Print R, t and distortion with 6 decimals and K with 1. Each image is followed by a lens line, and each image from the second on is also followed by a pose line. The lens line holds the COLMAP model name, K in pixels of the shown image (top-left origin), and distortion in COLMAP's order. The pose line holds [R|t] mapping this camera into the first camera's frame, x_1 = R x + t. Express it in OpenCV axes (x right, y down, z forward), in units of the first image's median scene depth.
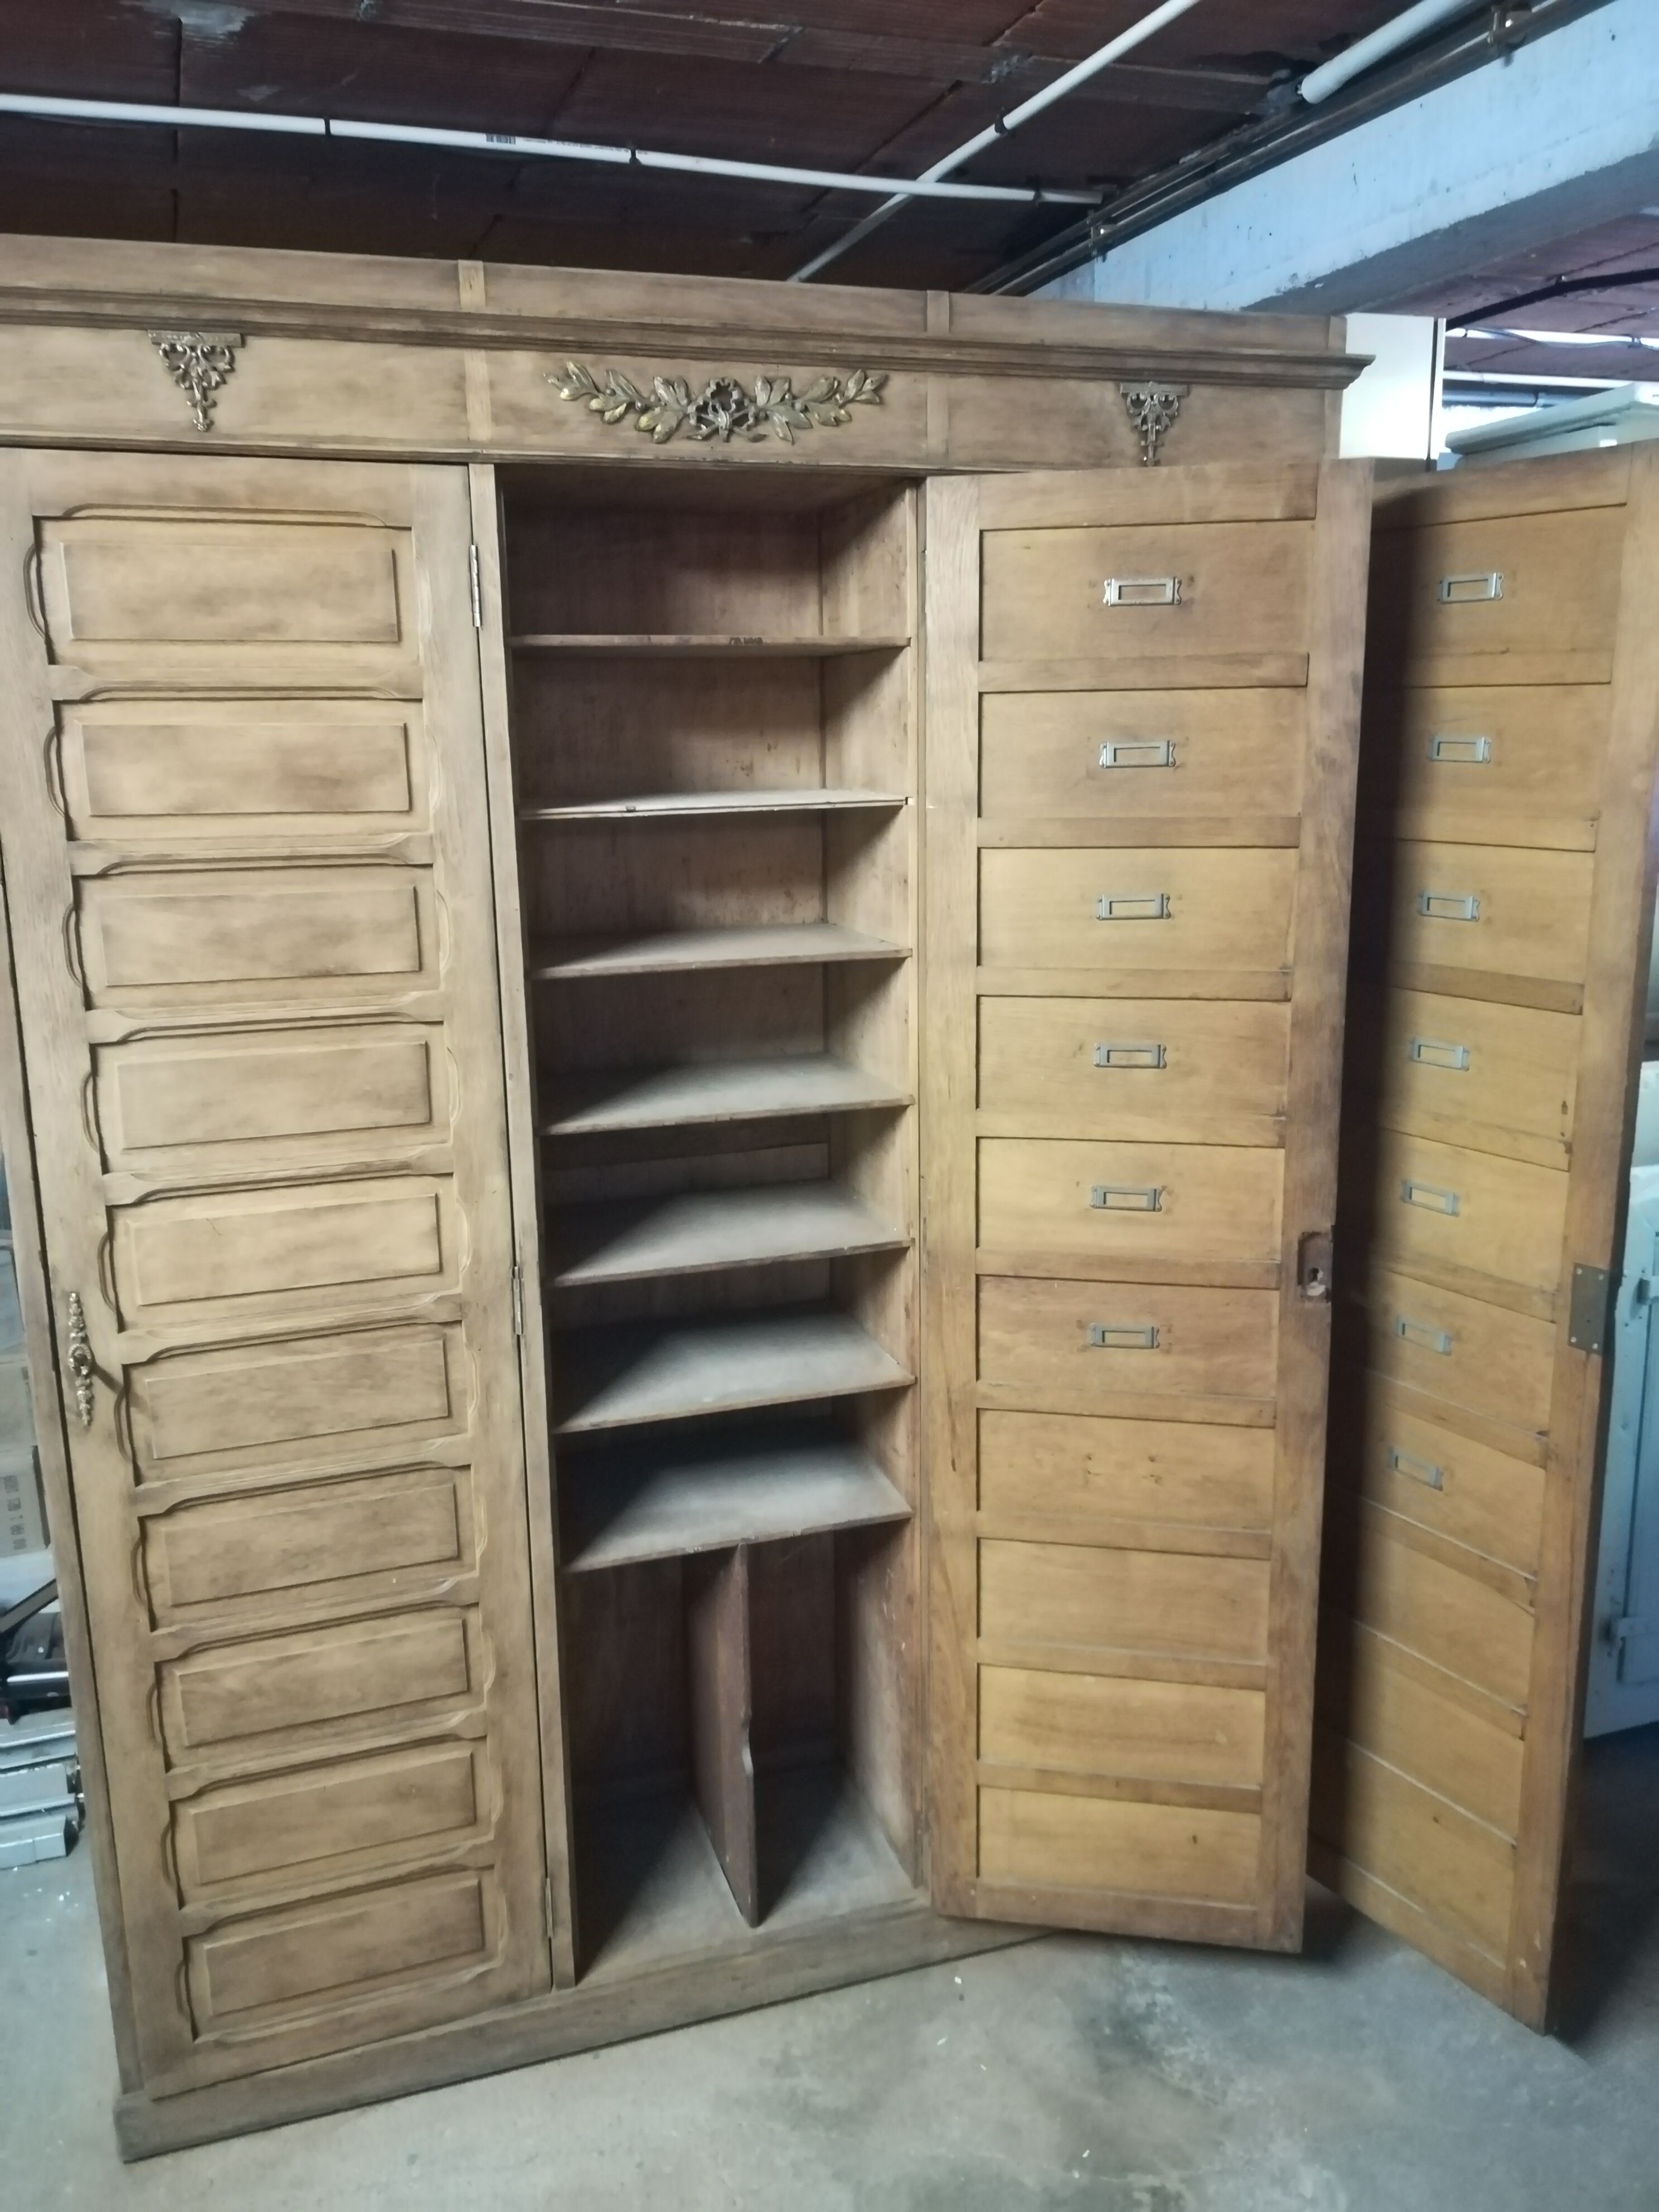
lens RADIAL K [[1703.0, 0, 812.7], [0, 1703.0, 1129.6], [0, 0, 1]] dist [0.021944, -0.039313]
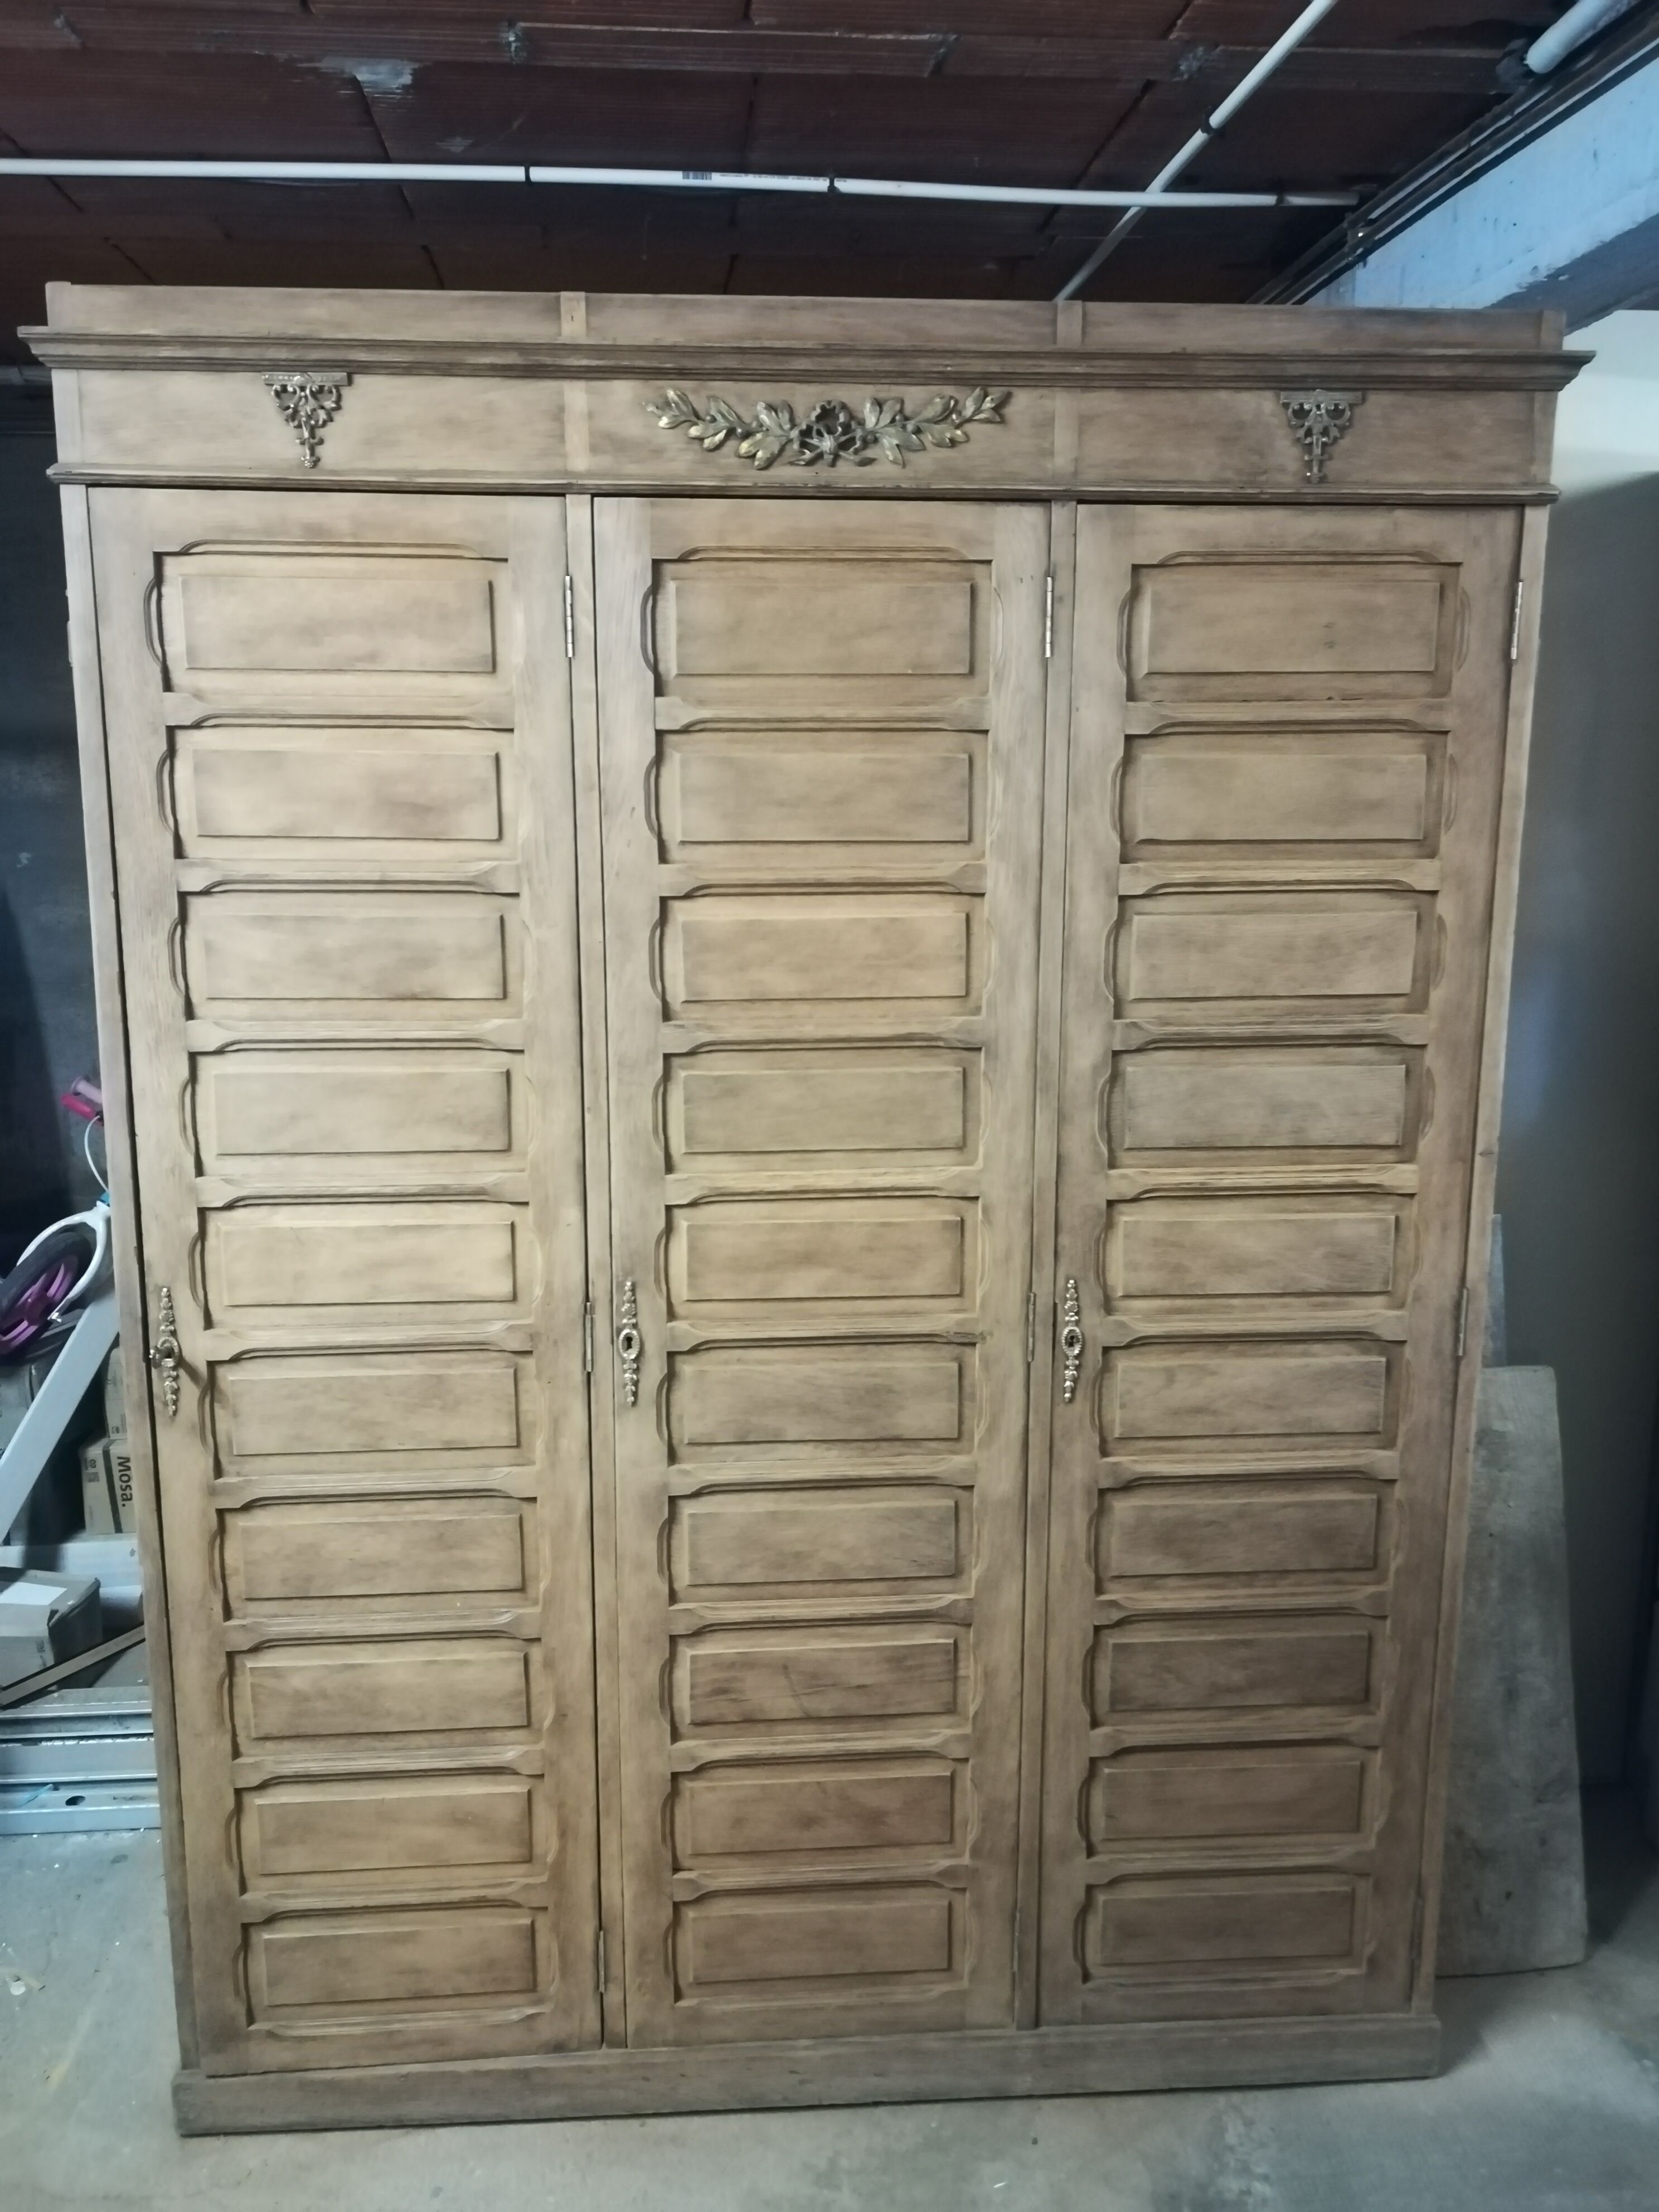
lens RADIAL K [[1703.0, 0, 831.3], [0, 1703.0, 1124.4], [0, 0, 1]] dist [0.021944, -0.039313]
pose [[0.967701, 0.067488, -0.242898, 0.196131], [-0.073738, 0.997137, -0.016721, -0.016152], [0.241074, 0.034092, 0.969908, 0.075193]]
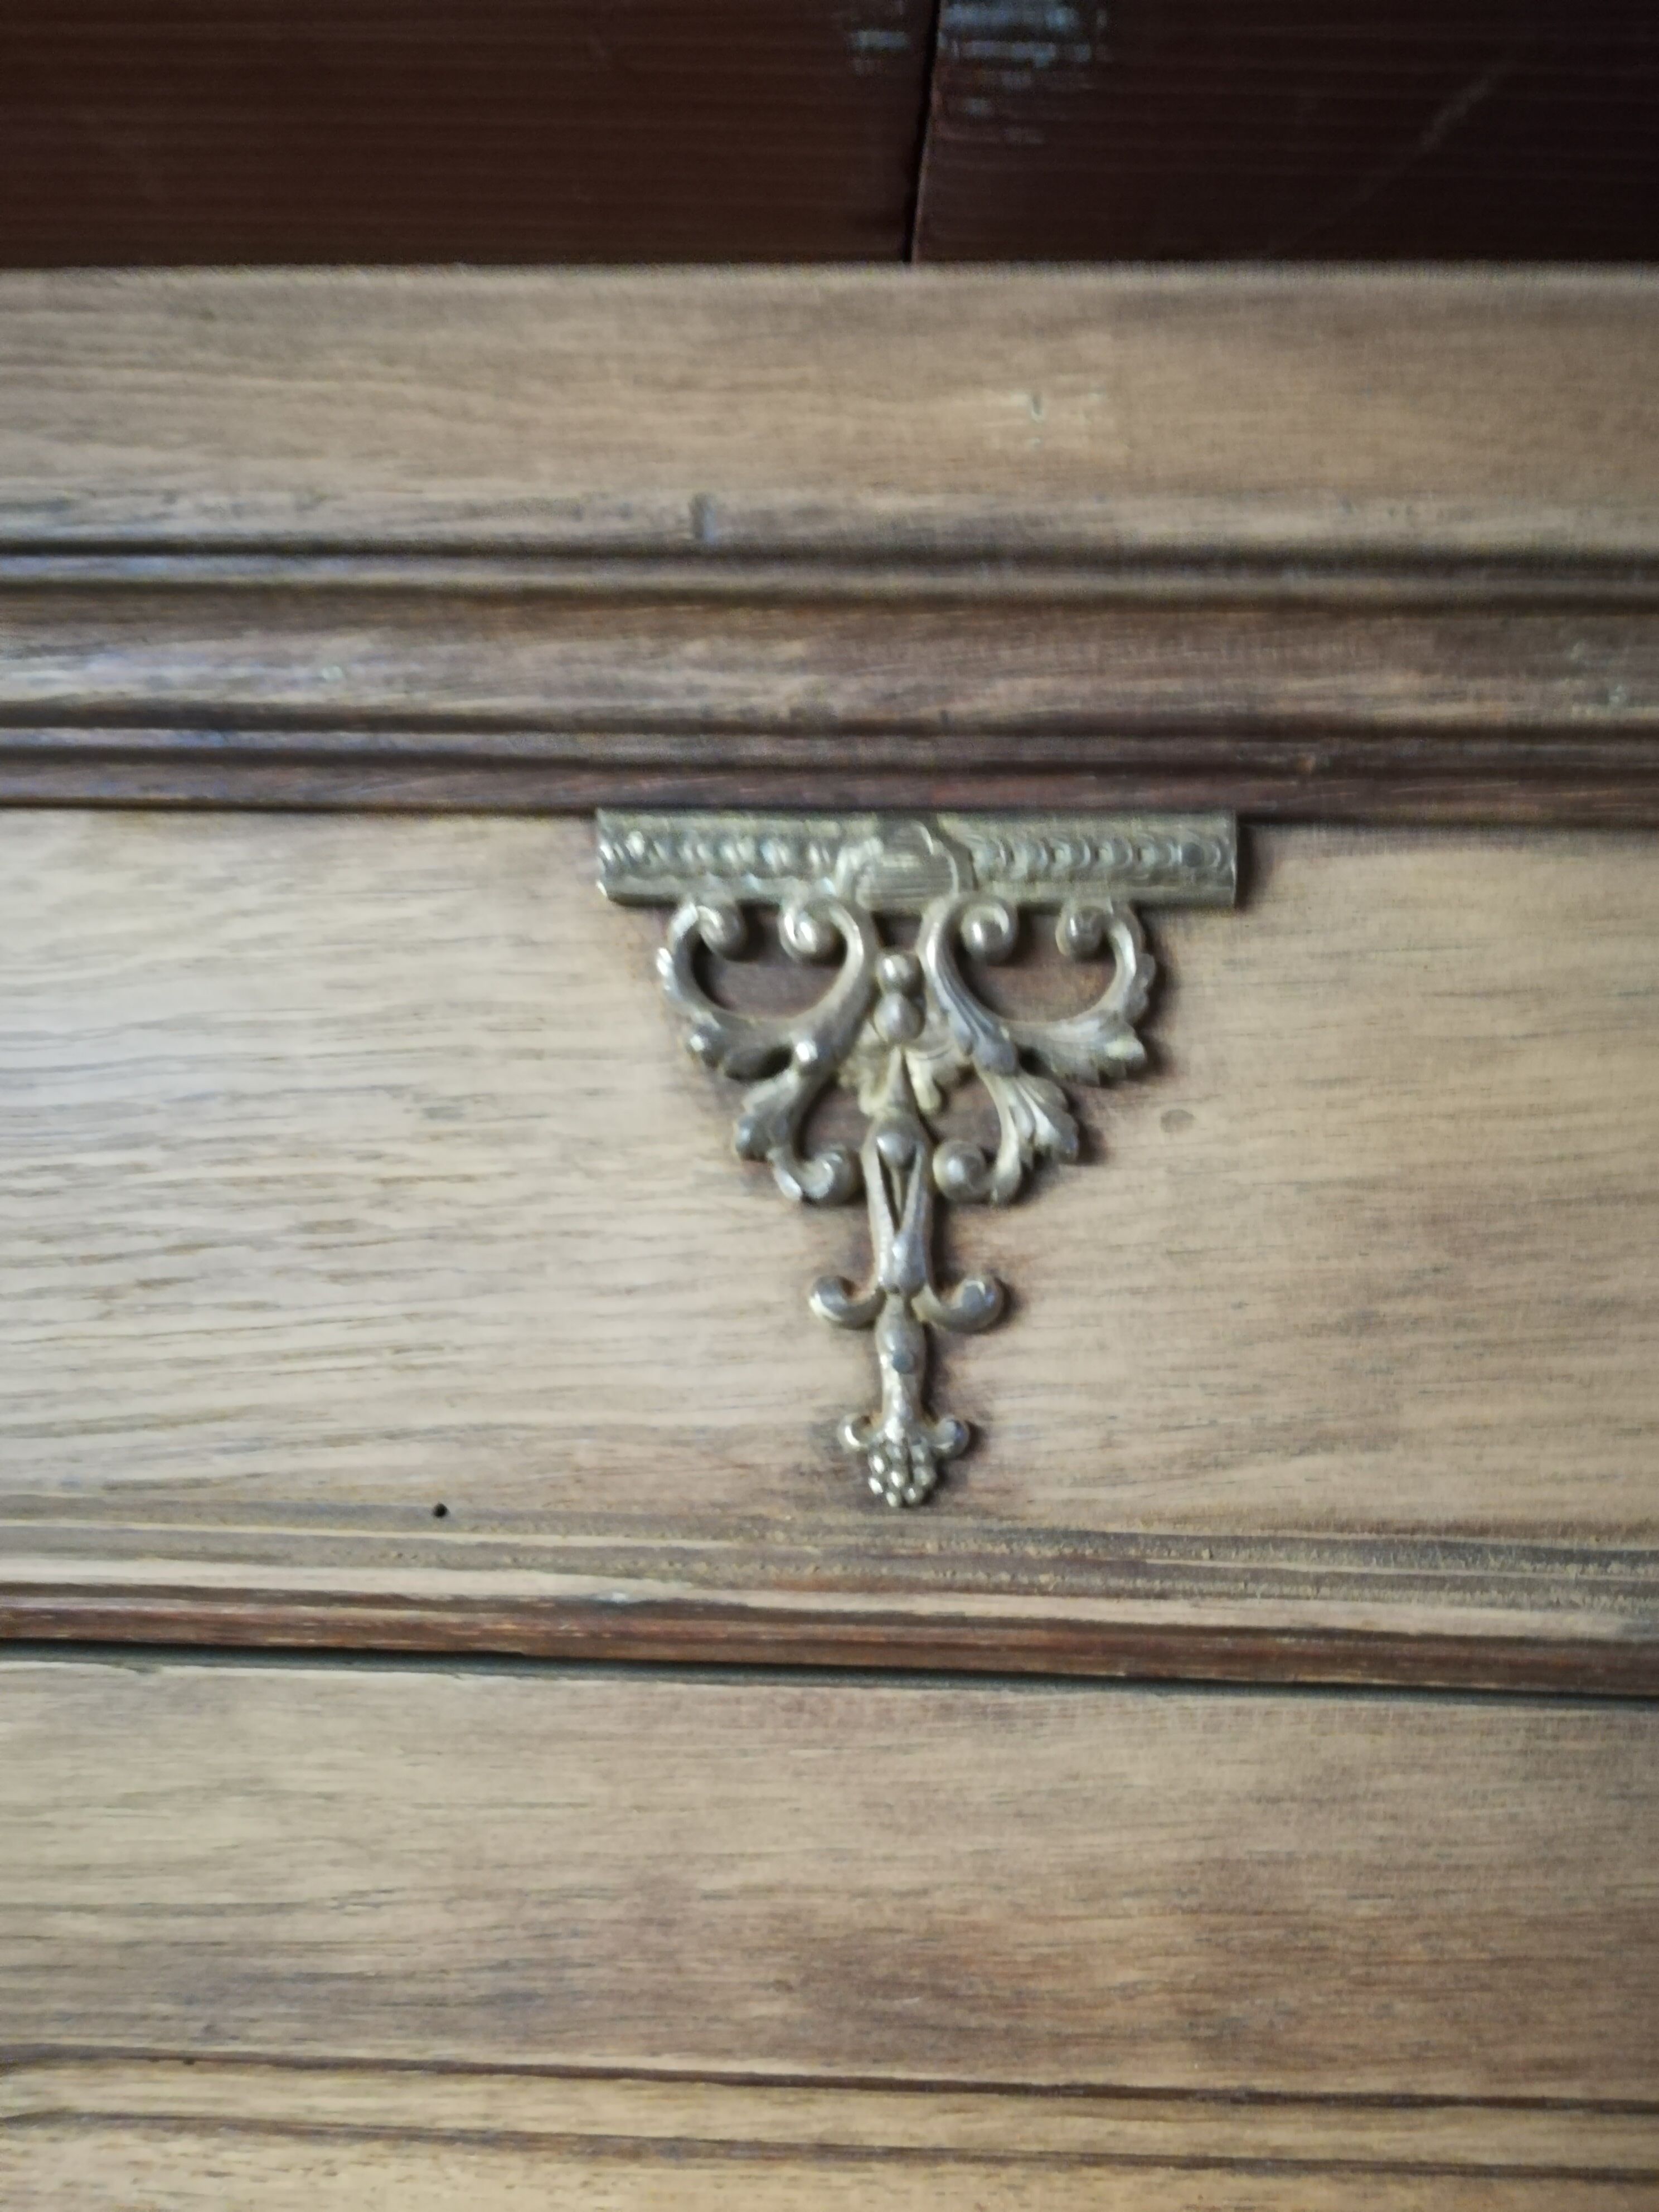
lens RADIAL K [[1703.0, 0, 834.9], [0, 1703.0, 1107.3], [0, 0, 1]] dist [0.021944, -0.039313]
pose [[0.943915, -0.003829, -0.330167, -0.275748], [-0.105987, 0.943506, -0.313949, -0.343036], [0.312716, 0.331334, 0.890183, 0.755161]]
